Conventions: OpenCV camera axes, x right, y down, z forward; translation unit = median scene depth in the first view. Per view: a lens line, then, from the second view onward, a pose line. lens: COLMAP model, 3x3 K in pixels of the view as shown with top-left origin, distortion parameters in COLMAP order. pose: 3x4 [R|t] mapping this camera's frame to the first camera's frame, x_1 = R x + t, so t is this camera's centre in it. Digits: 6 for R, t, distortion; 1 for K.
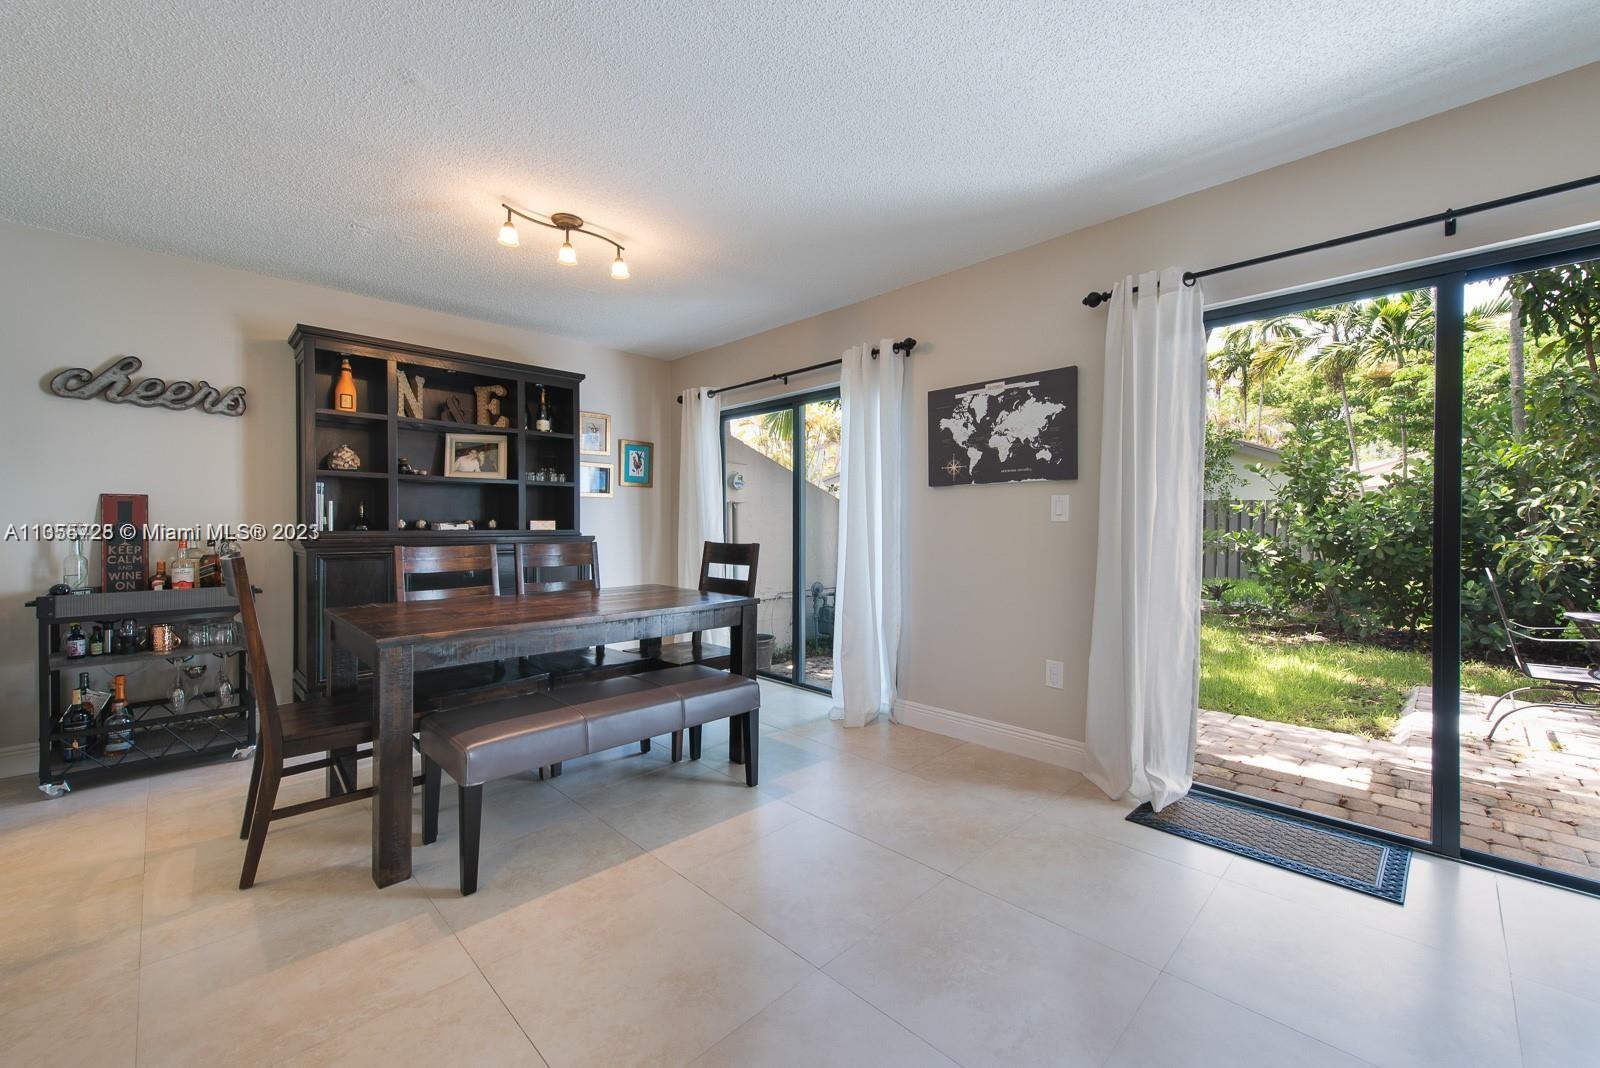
lens RADIAL K [[627.8, 0, 798.7], [0, 627.8, 526.9], [0, 0, 1]] dist [0.001026, -0.000054]
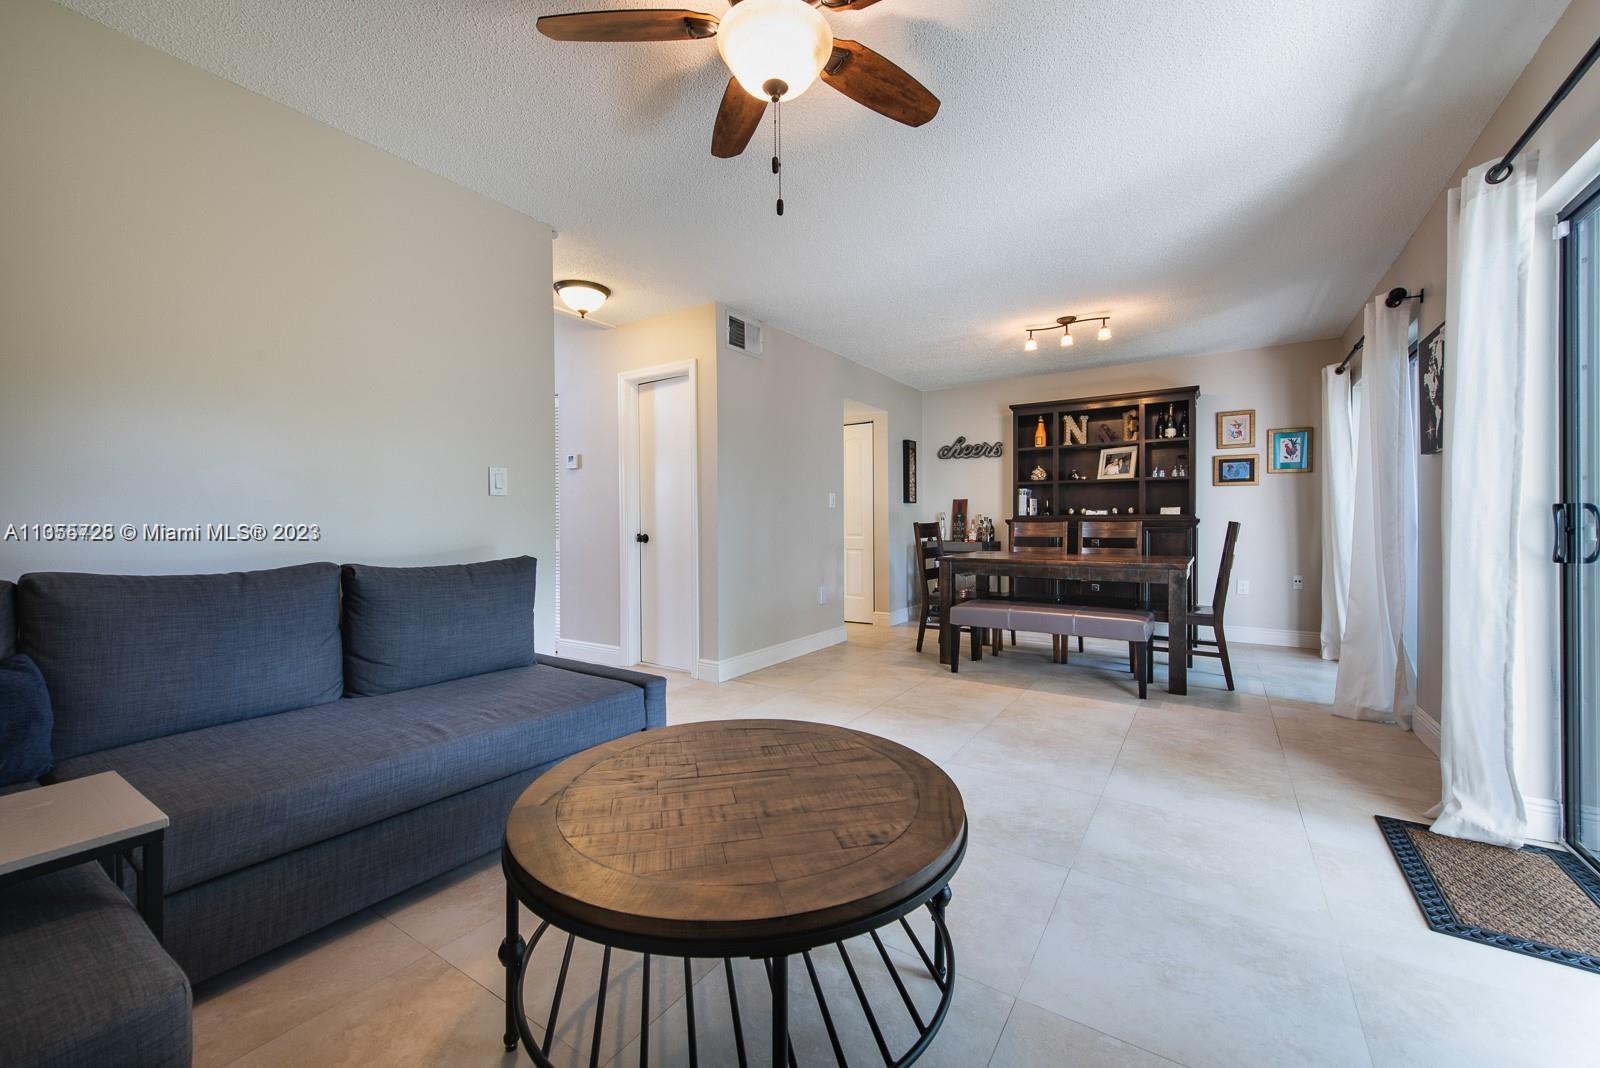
lens RADIAL K [[643.5, 0, 803.8], [0, 643.5, 526.5], [0, 0, 1]] dist [0.008547, -0.000436]
pose [[0.204772, 0.003446, -0.978804, 0.821565], [0.000465, 0.999993, 0.003617, 0.027164], [0.978810, -0.001196, 0.204769, 0.001728]]
